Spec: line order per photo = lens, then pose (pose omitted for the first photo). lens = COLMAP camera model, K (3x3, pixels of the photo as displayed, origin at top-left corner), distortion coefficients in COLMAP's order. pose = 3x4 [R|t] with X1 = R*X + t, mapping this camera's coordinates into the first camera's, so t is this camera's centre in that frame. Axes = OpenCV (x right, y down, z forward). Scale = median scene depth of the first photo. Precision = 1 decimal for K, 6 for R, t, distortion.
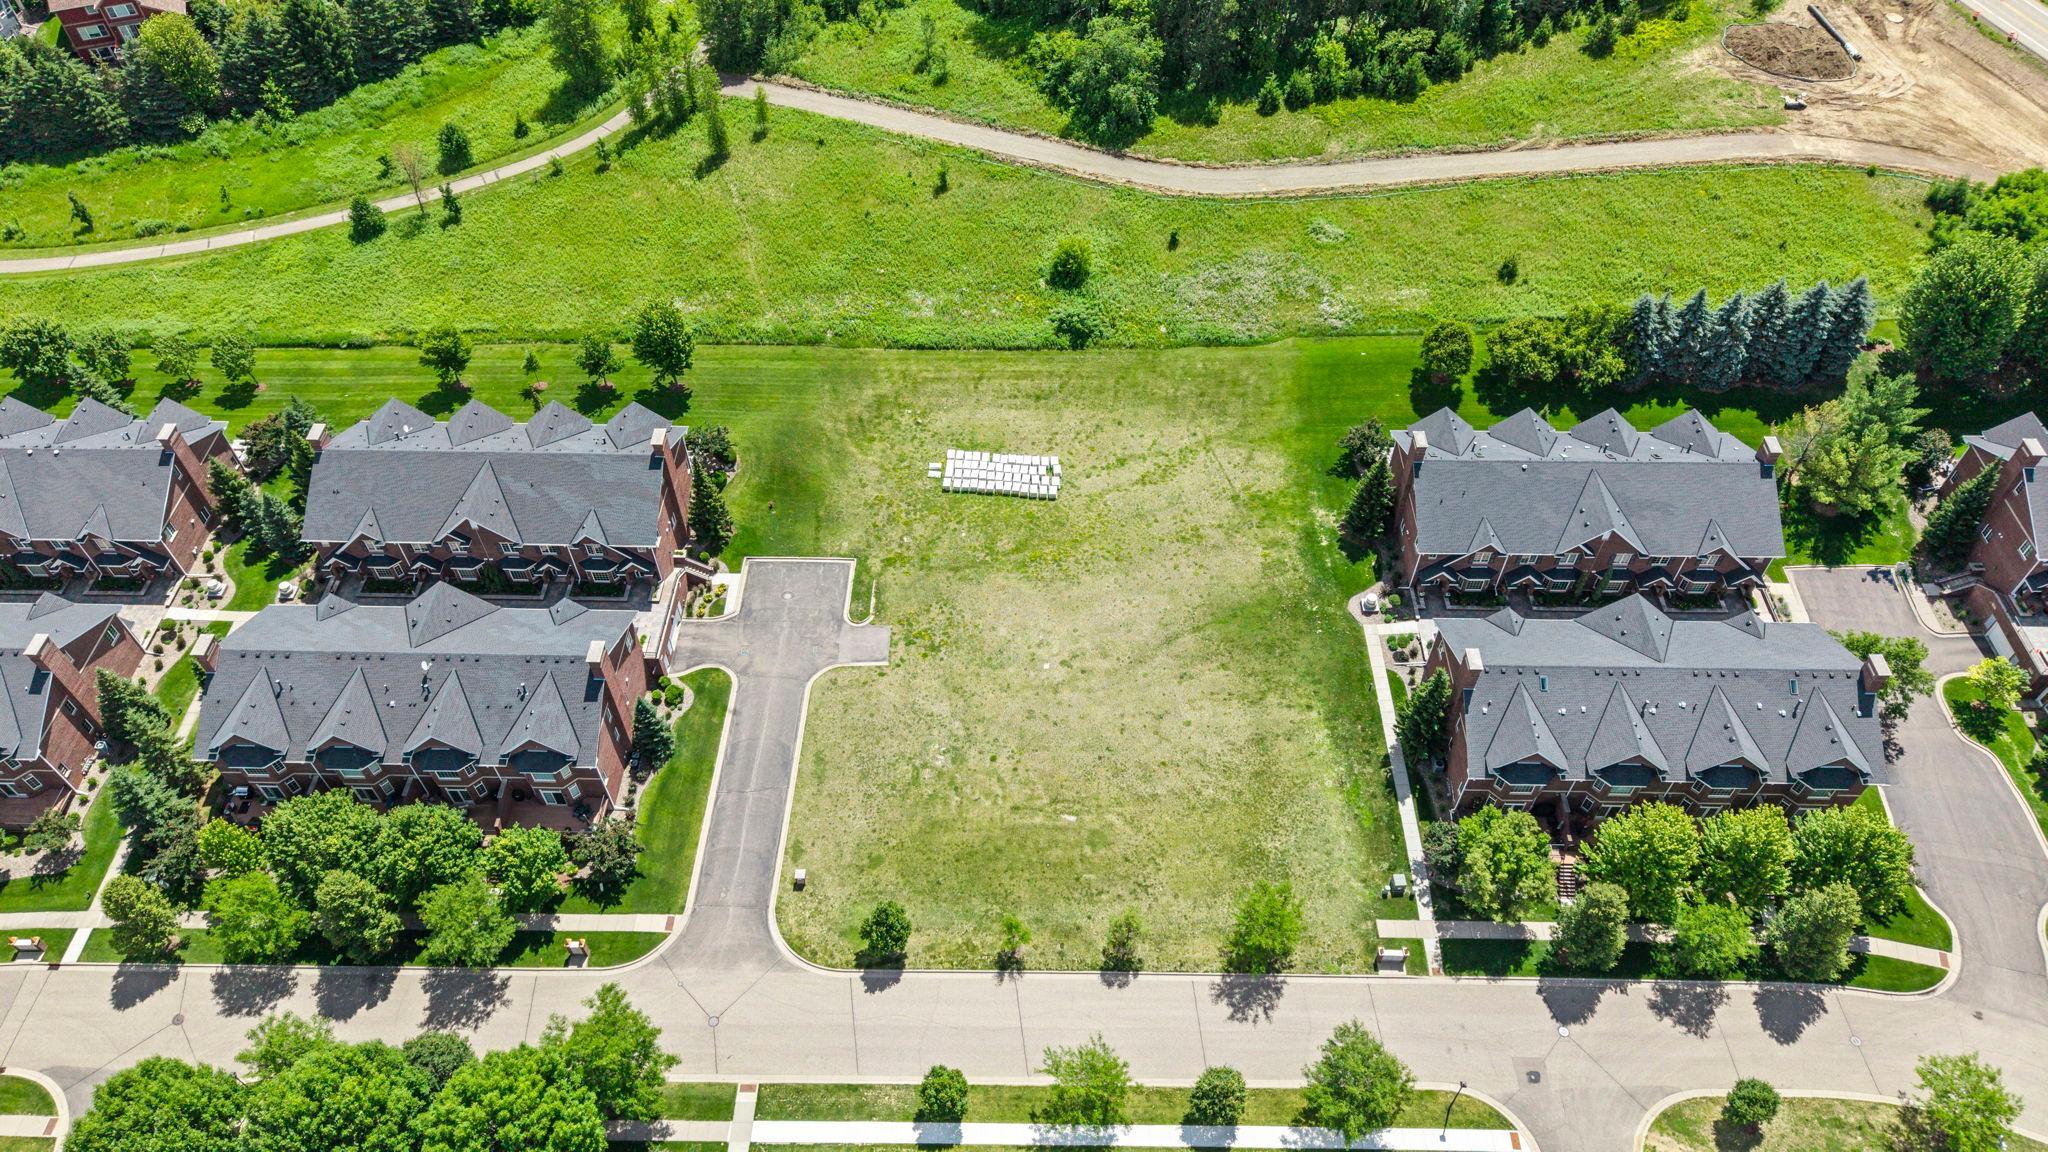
lens RADIAL K [[1357.1, 0, 1024.0], [0, 1357.1, 576.0], [0, 0, 1]] dist [0.038286, -0.041343]
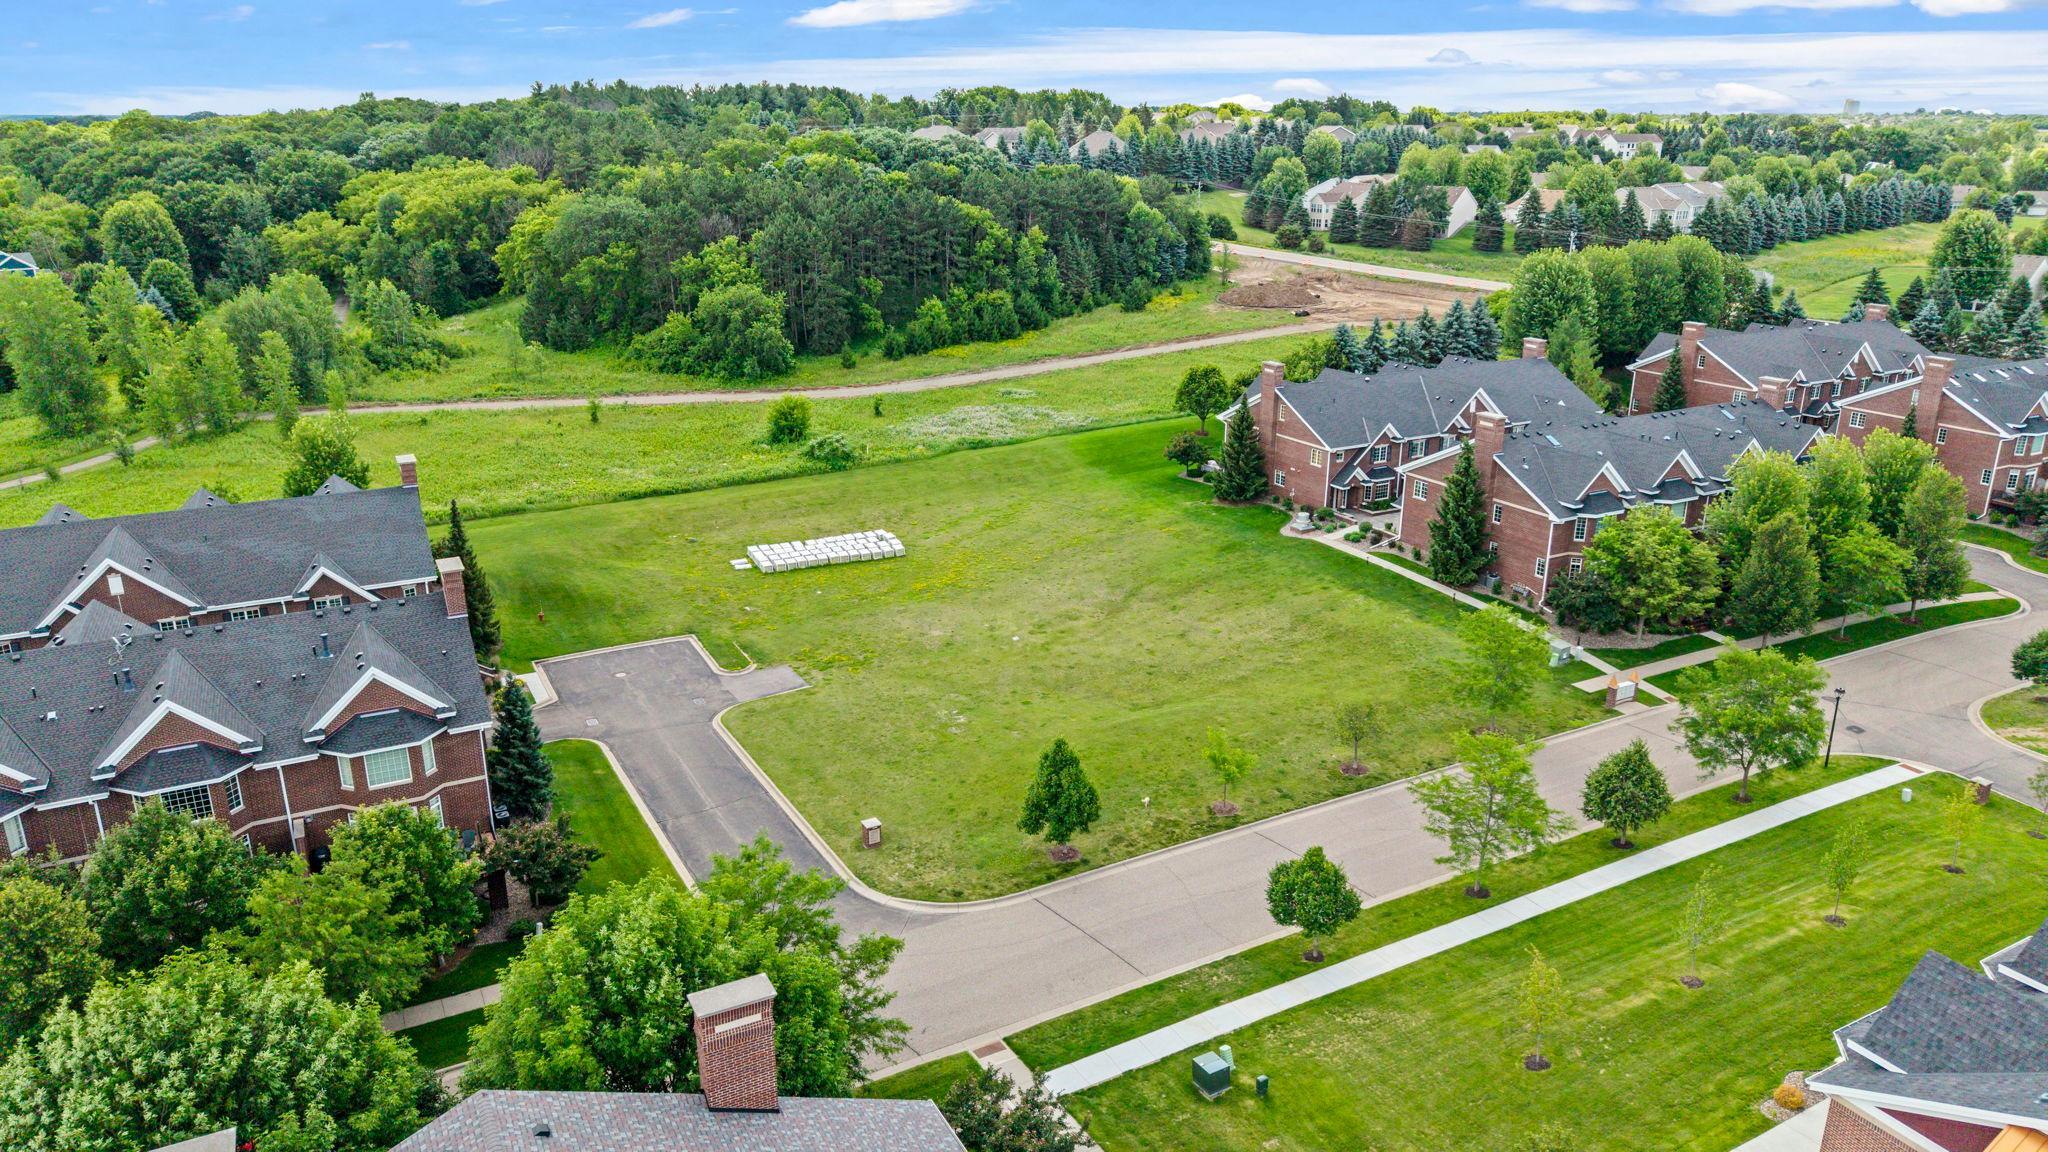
lens RADIAL K [[1357.1, 0, 1024.0], [0, 1357.1, 576.0], [0, 0, 1]] dist [0.038286, -0.041343]
pose [[0.871820, -0.145222, 0.467804, -0.325218], [0.367672, 0.825047, -0.429086, 0.360900], [-0.323647, 0.546084, 0.772686, 0.388038]]
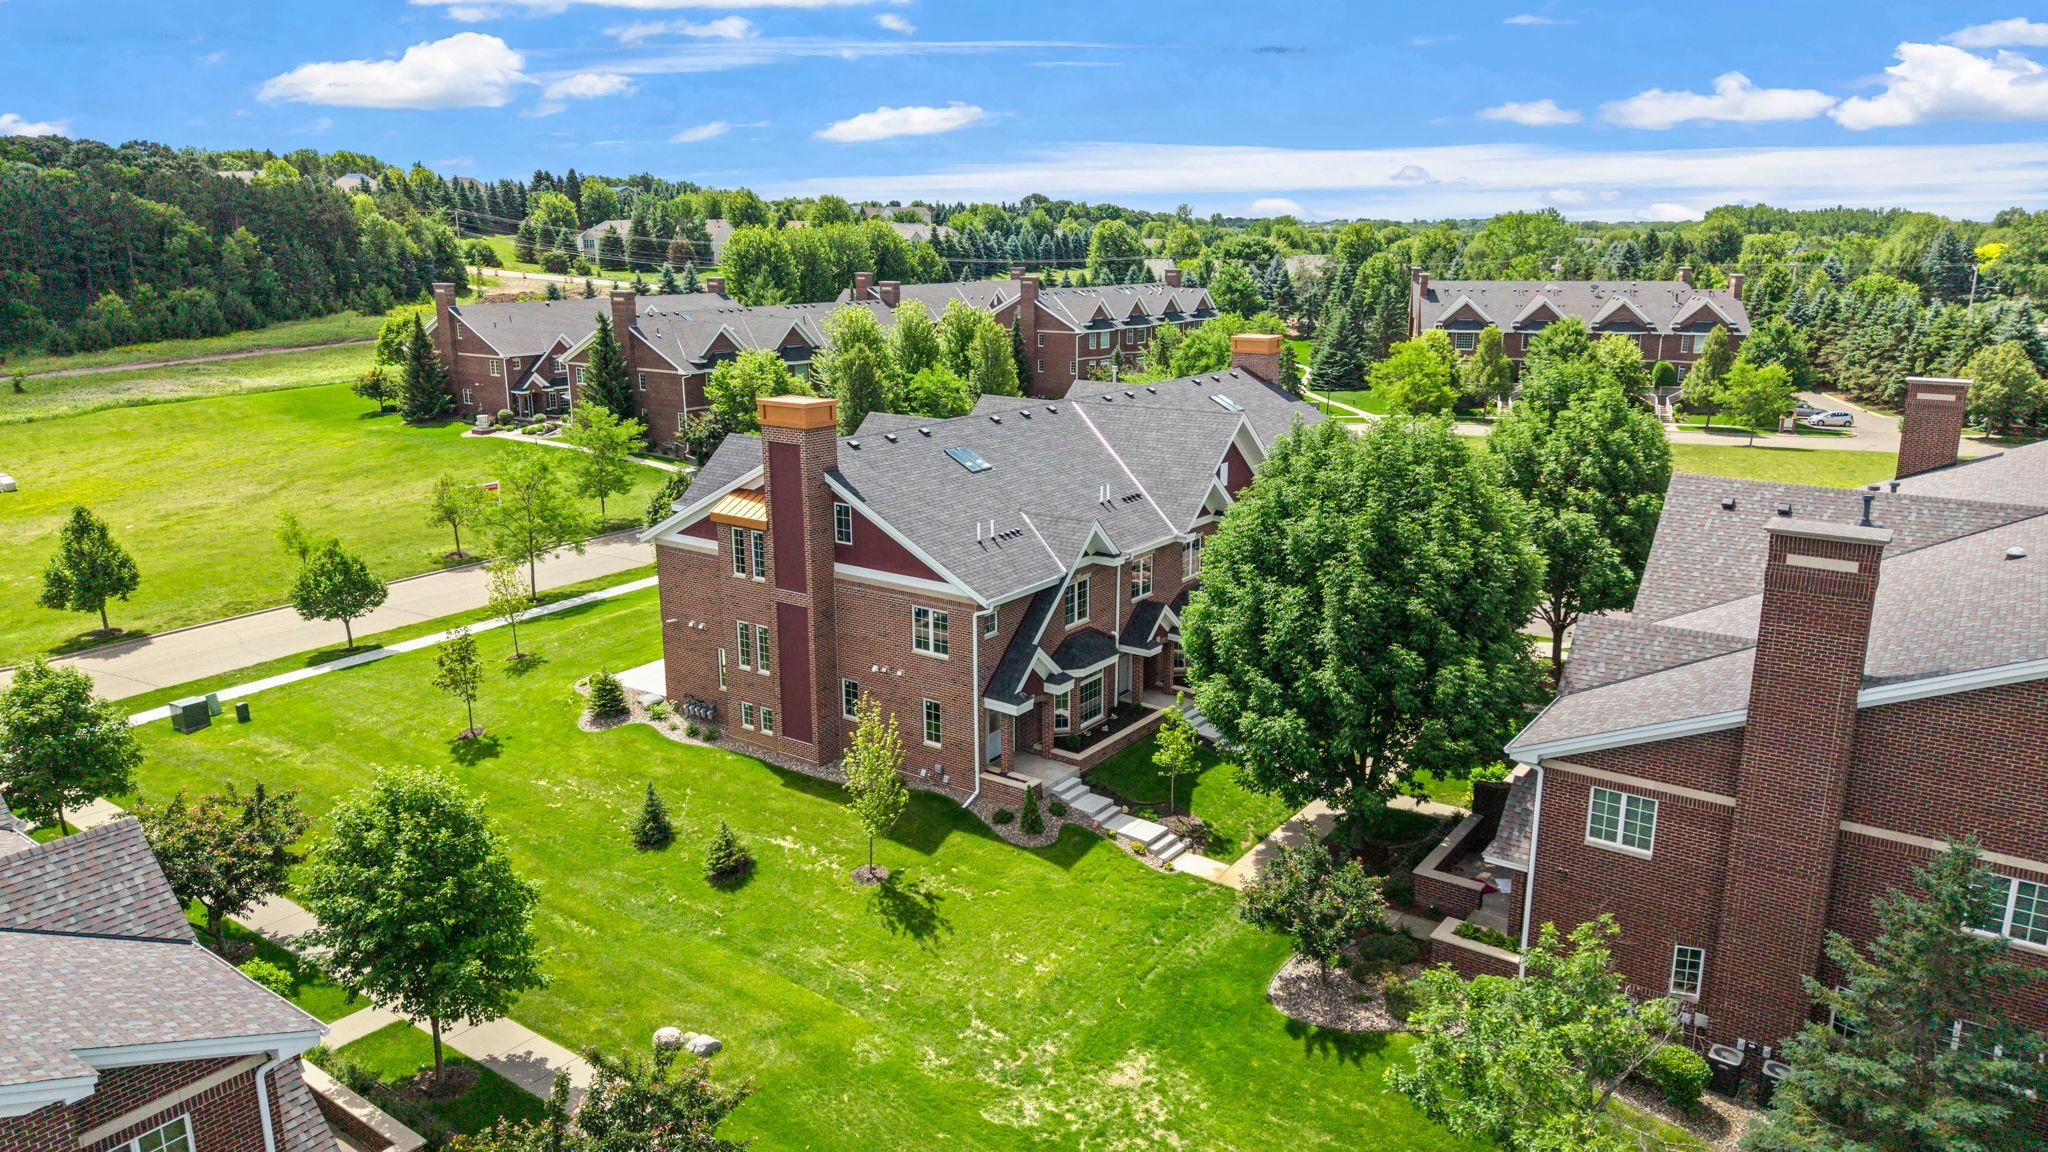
lens RADIAL K [[1357.1, 0, 1024.0], [0, 1357.1, 576.0], [0, 0, 1]] dist [0.038286, -0.041343]
pose [[0.574915, -0.191040, 0.795598, -0.288296], [0.624430, 0.730787, -0.275748, 0.579267], [-0.528734, 0.655327, 0.539432, 0.371758]]
